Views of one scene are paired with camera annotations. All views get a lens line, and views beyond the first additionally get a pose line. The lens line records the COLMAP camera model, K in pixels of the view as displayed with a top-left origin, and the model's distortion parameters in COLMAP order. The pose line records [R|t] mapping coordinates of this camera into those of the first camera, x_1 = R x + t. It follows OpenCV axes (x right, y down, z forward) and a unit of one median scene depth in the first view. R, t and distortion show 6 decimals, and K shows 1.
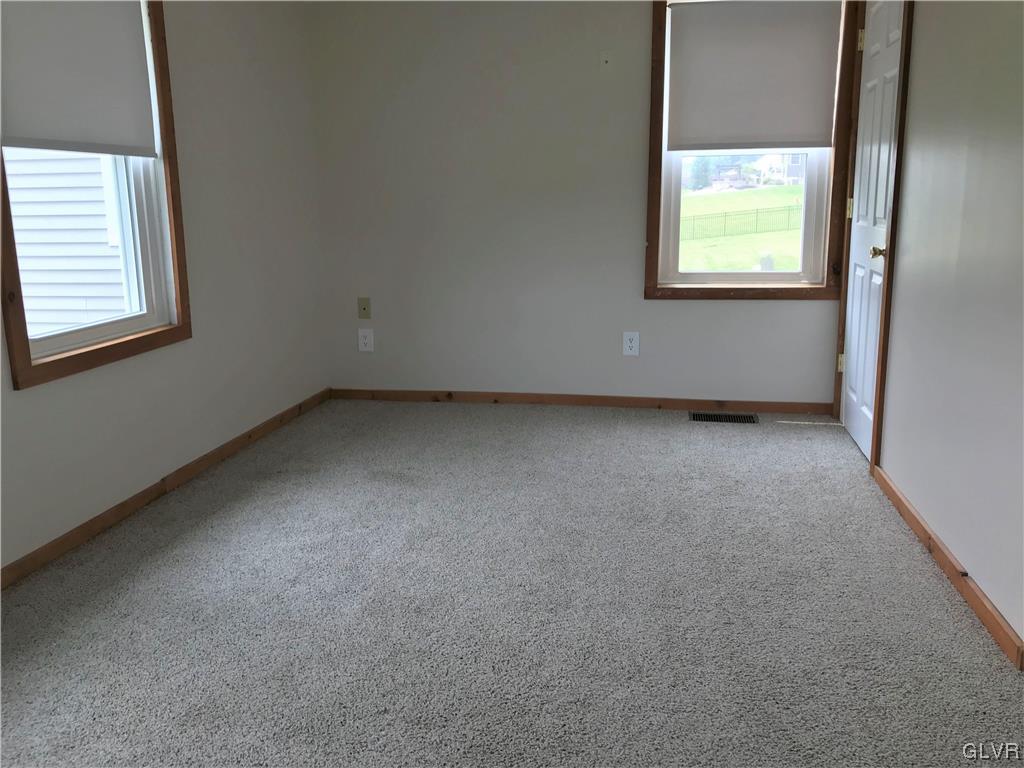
lens RADIAL K [[865.9, 0, 513.3], [0, 865.9, 375.9], [0, 0, 1]] dist [0.079100, -0.040226]
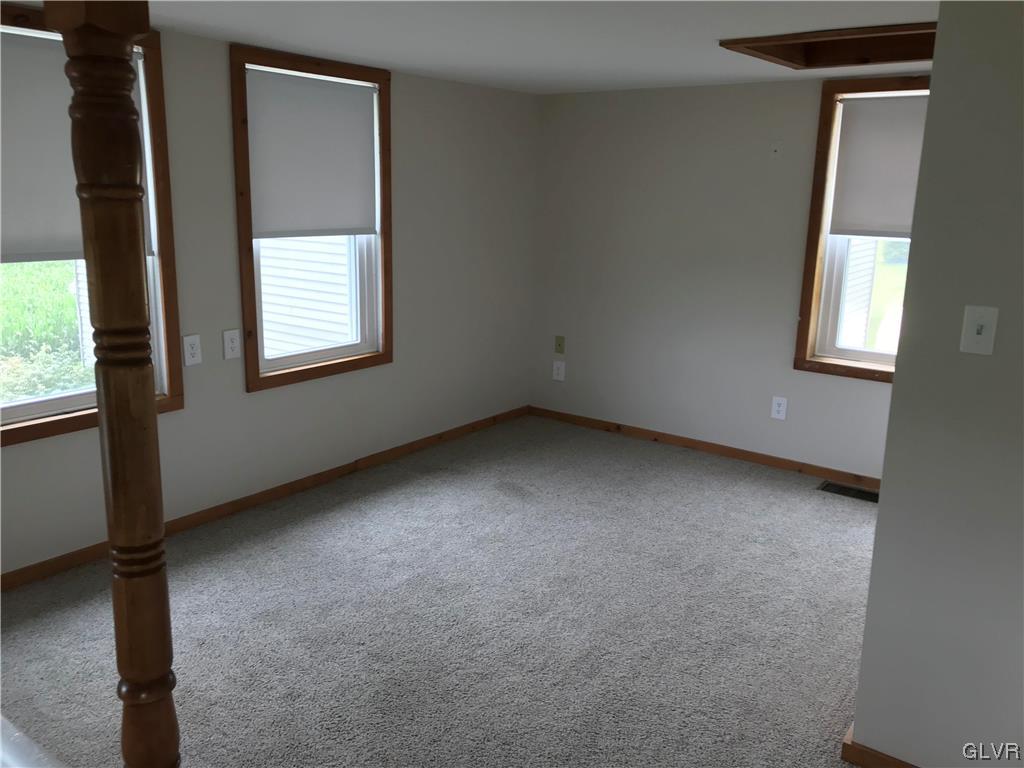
lens RADIAL K [[865.9, 0, 504.5], [0, 865.9, 385.3], [0, 0, 1]] dist [0.079100, -0.040226]
pose [[0.897022, 0.137164, -0.420165, 0.375476], [-0.128732, 0.990492, 0.048516, -0.098312], [0.422824, 0.010569, 0.906150, -0.162091]]
